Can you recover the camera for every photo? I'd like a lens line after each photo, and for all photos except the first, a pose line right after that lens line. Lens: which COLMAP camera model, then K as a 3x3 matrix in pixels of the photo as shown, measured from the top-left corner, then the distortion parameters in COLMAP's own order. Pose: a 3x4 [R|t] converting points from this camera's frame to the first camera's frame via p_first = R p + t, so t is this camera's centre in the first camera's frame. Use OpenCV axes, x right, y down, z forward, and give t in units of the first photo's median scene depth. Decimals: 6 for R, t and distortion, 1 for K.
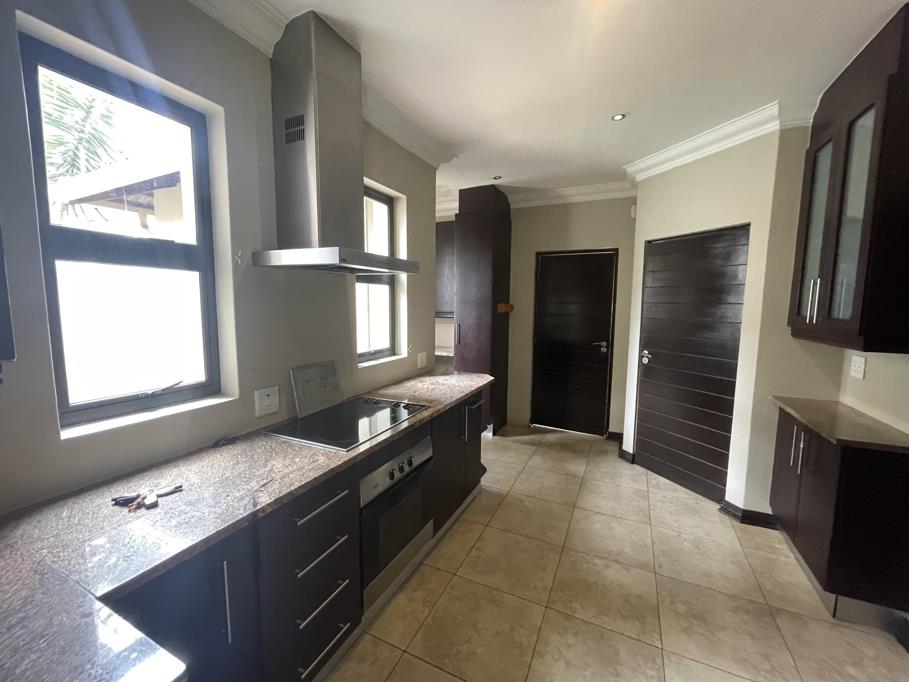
lens RADIAL K [[365.6, 0, 456.0], [0, 365.6, 341.1], [0, 0, 1]] dist [0.002858, 0.000408]
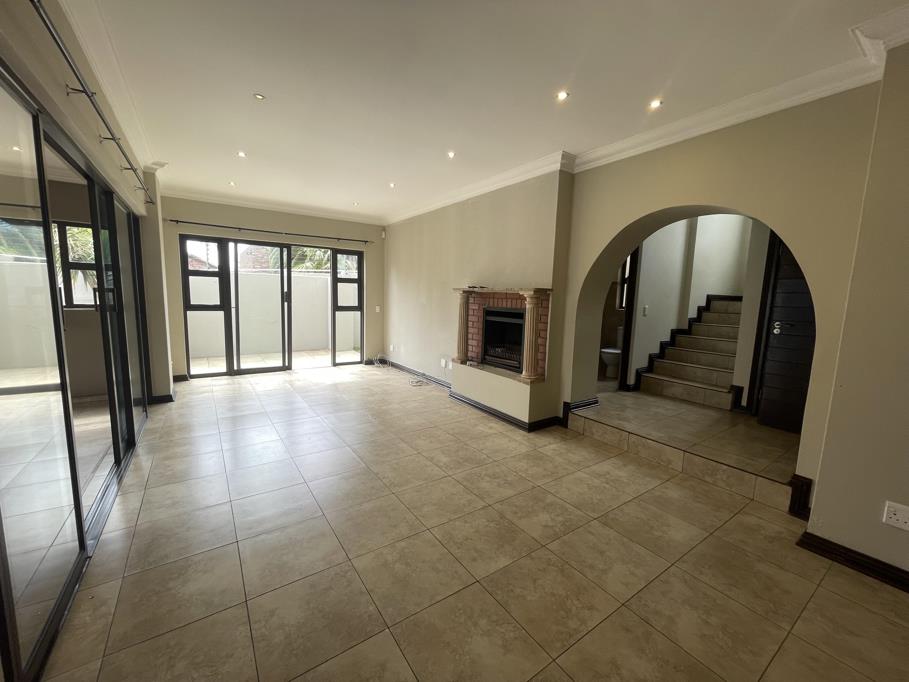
lens RADIAL K [[365.6, 0, 455.0], [0, 365.6, 339.2], [0, 0, 1]] dist [0.002858, 0.000408]
pose [[0.864751, 0.067135, -0.497694, 0.367111], [-0.065295, 0.997642, 0.021123, 0.023457], [0.497939, 0.014231, 0.867095, -0.122440]]
